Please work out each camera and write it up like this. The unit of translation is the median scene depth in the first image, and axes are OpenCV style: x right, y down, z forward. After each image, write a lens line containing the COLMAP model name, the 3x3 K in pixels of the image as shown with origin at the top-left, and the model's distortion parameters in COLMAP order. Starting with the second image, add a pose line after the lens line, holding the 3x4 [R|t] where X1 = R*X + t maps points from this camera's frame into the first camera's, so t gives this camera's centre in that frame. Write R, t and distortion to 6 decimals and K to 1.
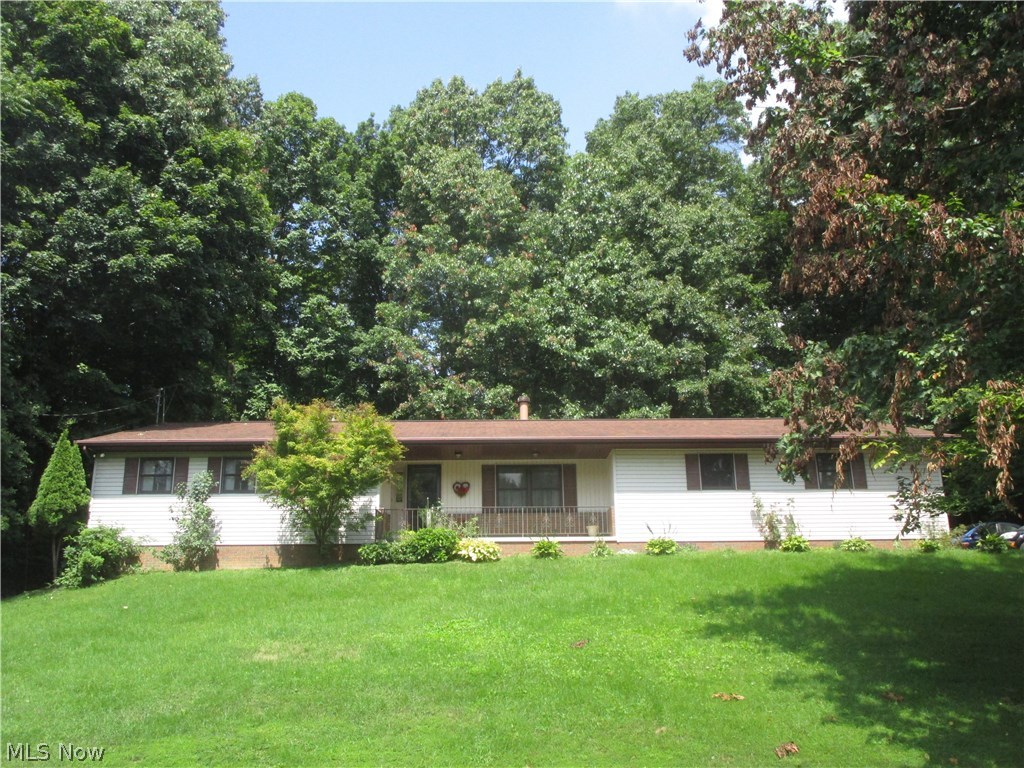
lens RADIAL K [[866.6, 0, 512.0], [0, 866.6, 384.0], [0, 0, 1]] dist [-0.045366, -0.001250]
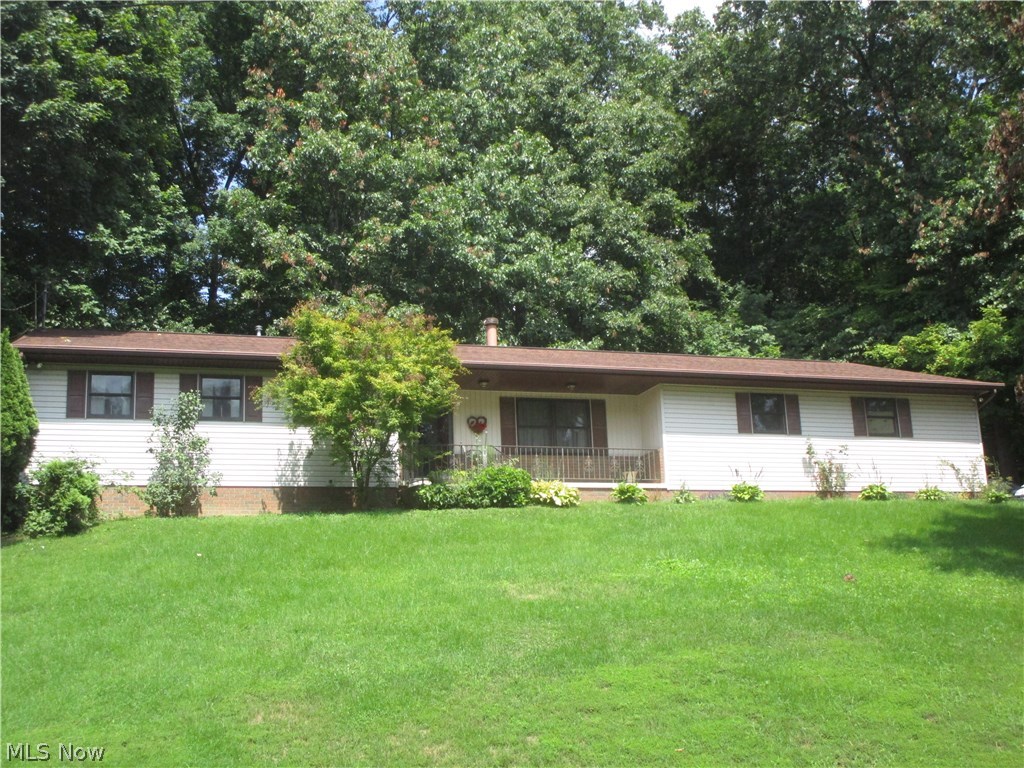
lens RADIAL K [[1115.7, 0, 512.0], [0, 1115.7, 384.0], [0, 0, 1]] dist [-0.075332, -0.026887]
pose [[0.964506, 0.039513, 0.261090, -0.180674], [-0.055811, 0.996909, 0.055303, 0.012702], [-0.258097, -0.067911, 0.963729, -0.019401]]
